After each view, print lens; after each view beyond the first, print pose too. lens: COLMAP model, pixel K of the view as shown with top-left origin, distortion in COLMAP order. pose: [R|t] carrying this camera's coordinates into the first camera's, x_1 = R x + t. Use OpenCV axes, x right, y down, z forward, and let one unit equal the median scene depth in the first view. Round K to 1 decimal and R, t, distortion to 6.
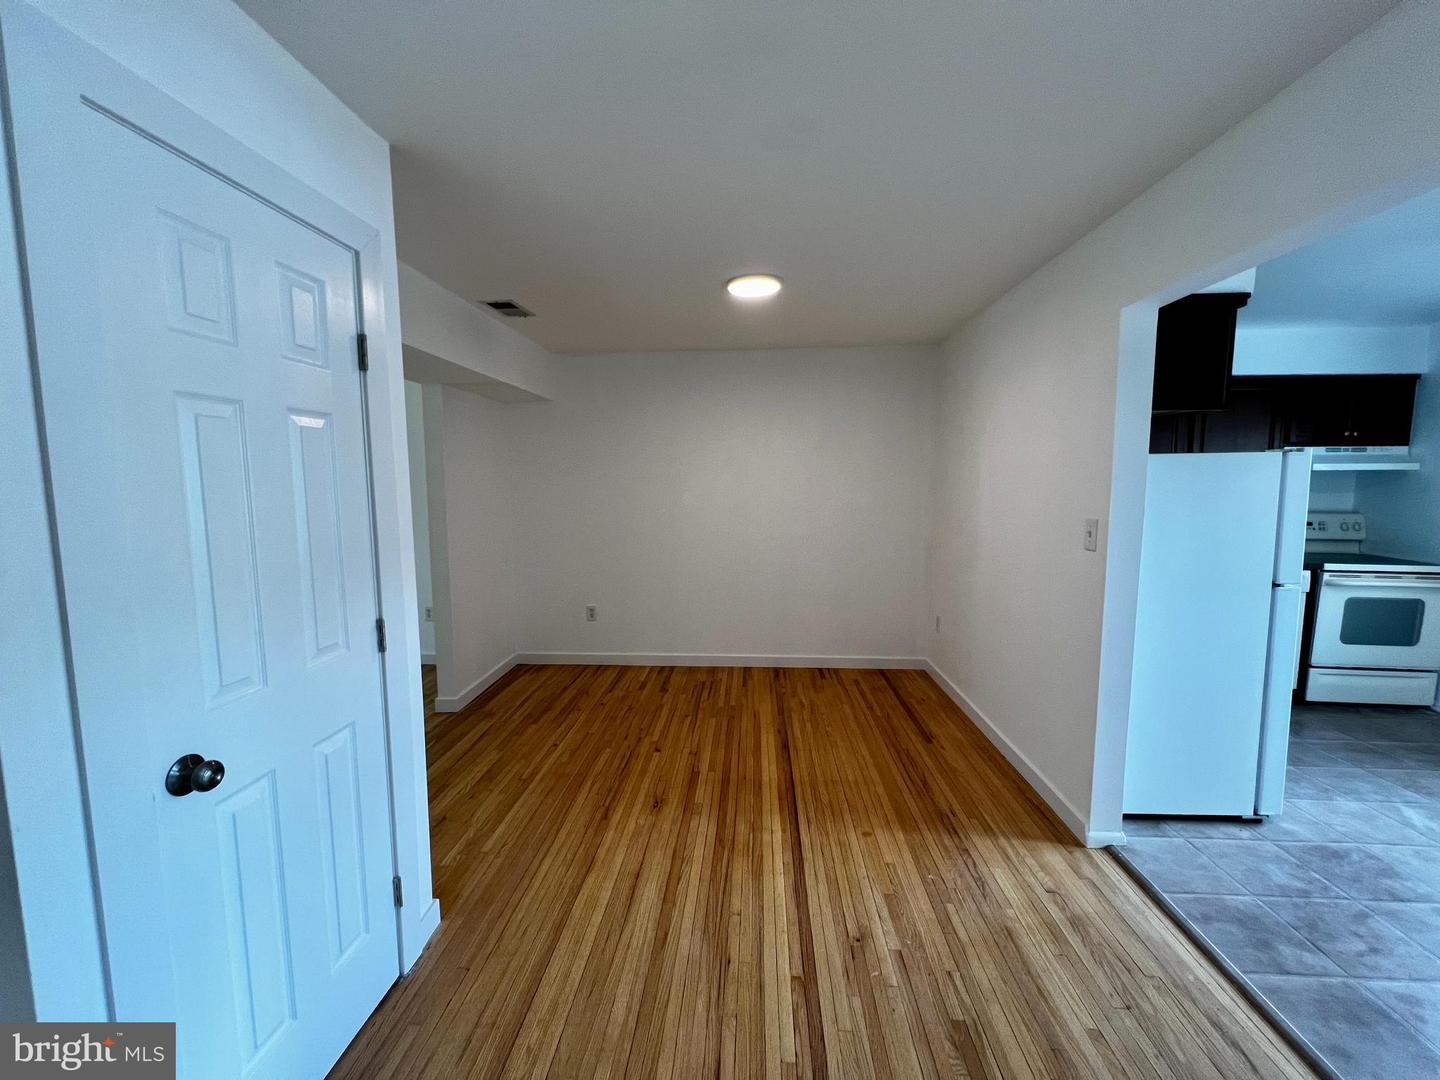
lens RADIAL K [[575.2, 0, 717.8], [0, 575.2, 537.4], [0, 0, 1]] dist [-0.000815, 0.000280]
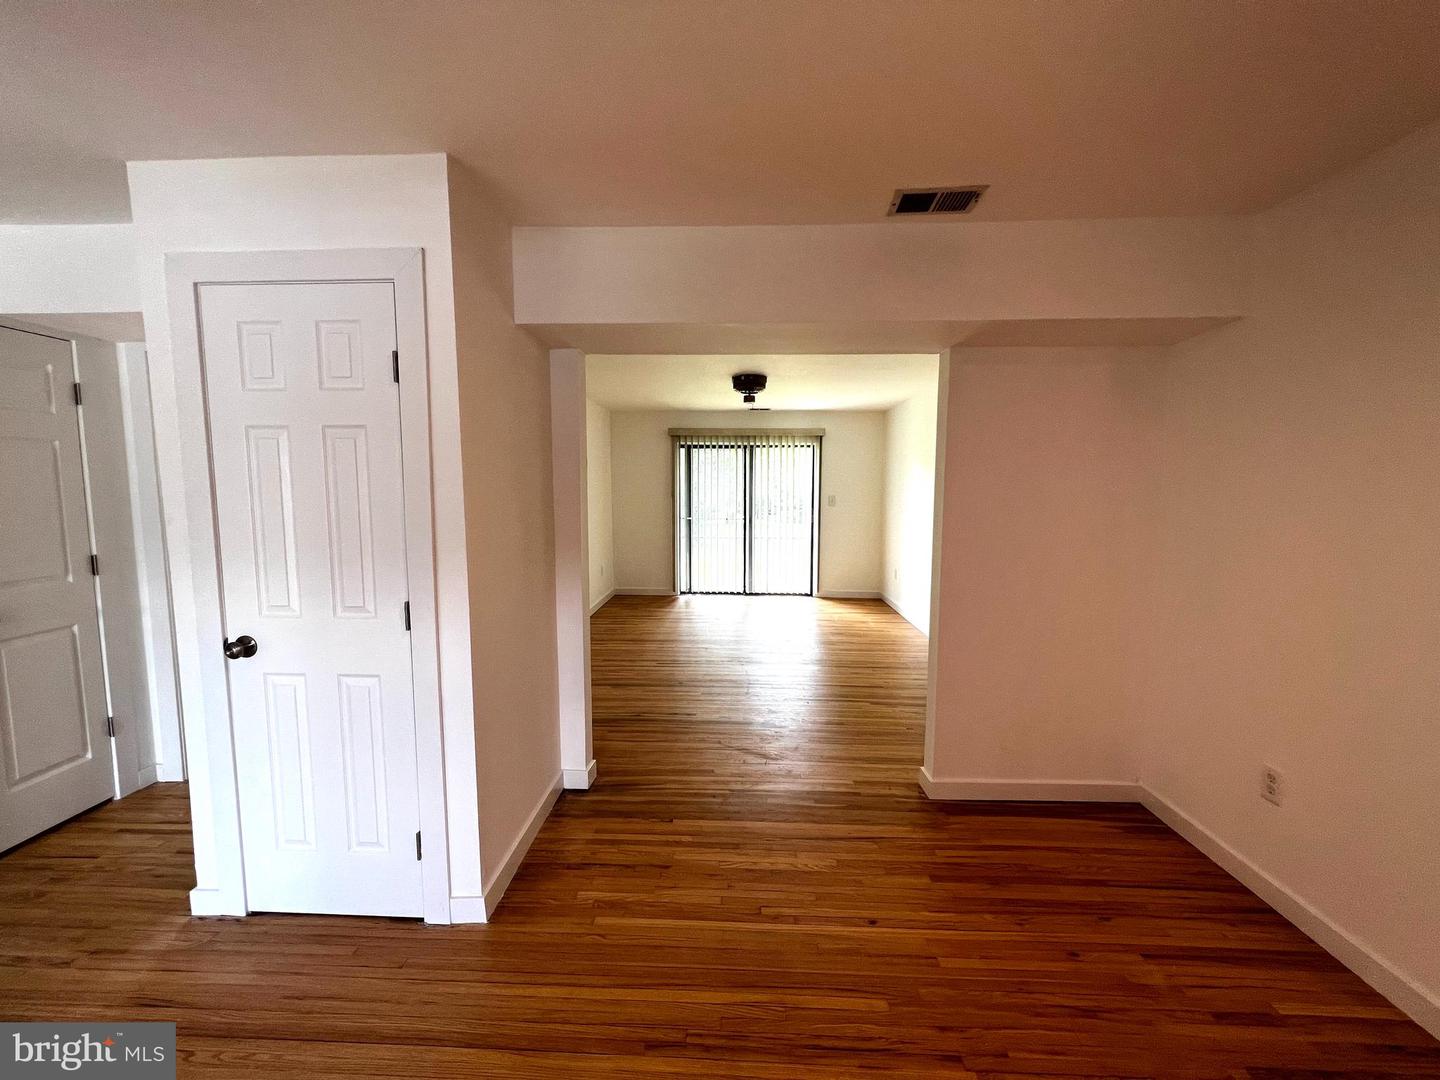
lens RADIAL K [[575.2, 0, 717.8], [0, 575.2, 537.4], [0, 0, 1]] dist [-0.000815, 0.000280]
pose [[0.024066, 0.095446, -0.995144, 0.304100], [-0.102998, 0.990372, 0.092497, -0.084147], [0.994390, 0.100271, 0.033665, 0.867478]]
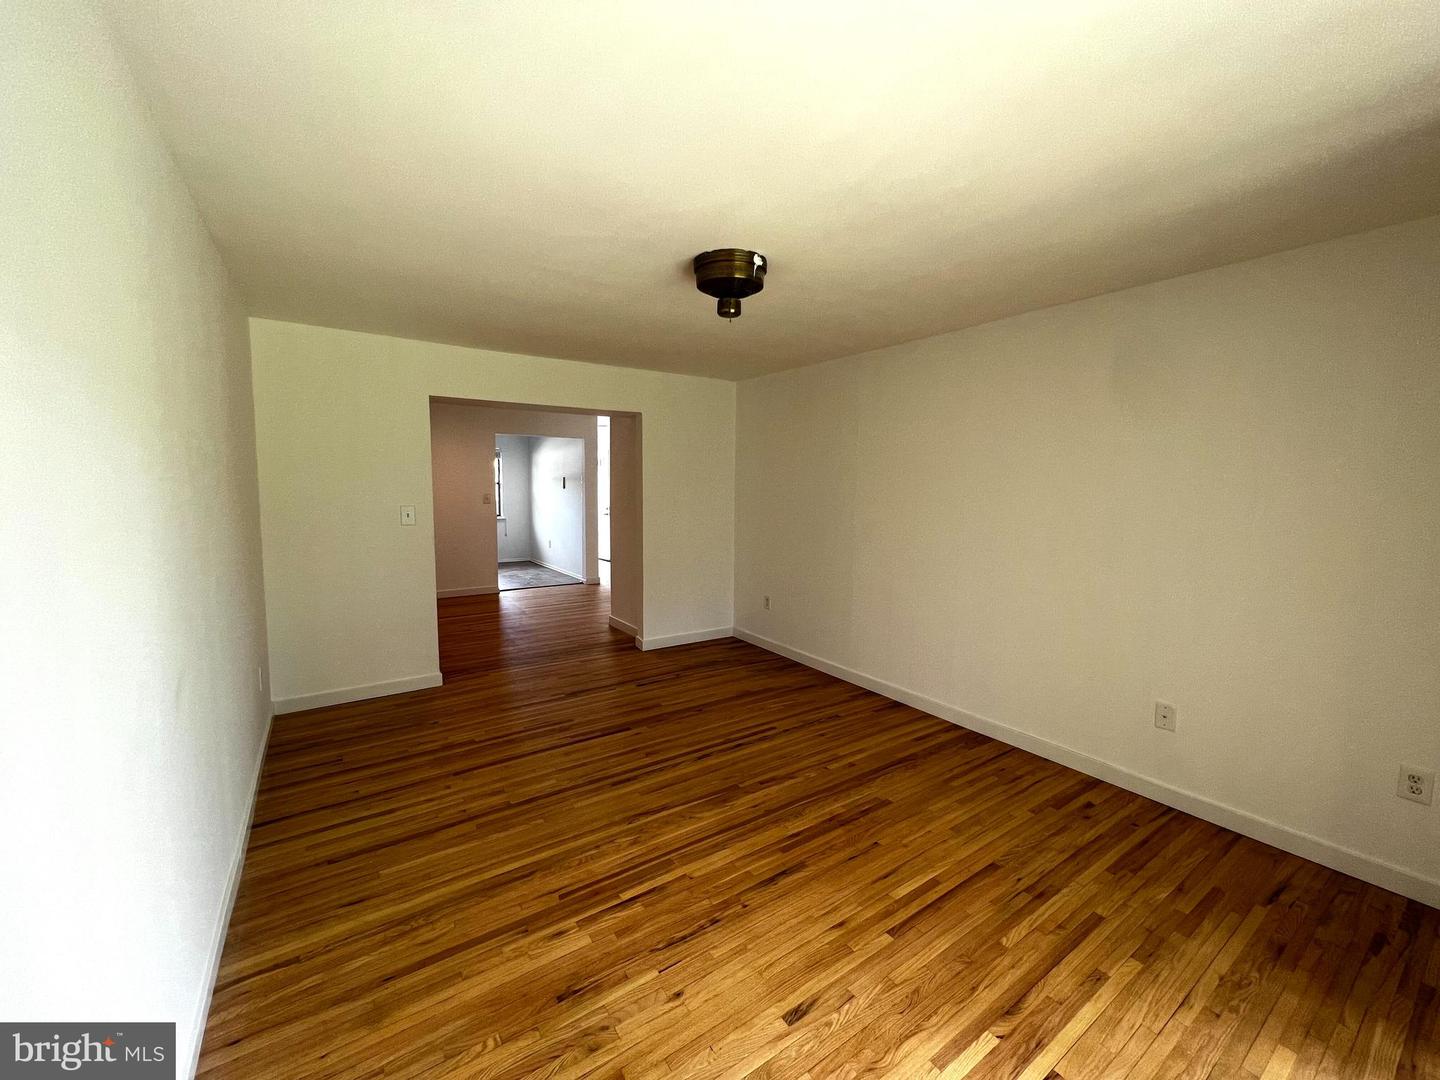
lens RADIAL K [[575.2, 0, 717.8], [0, 575.2, 537.4], [0, 0, 1]] dist [-0.000815, 0.000280]
pose [[-0.613454, -0.076644, 0.786002, -2.168772], [0.074493, 0.985226, 0.154211, -0.146602], [-0.786209, 0.153153, -0.598682, 1.550356]]
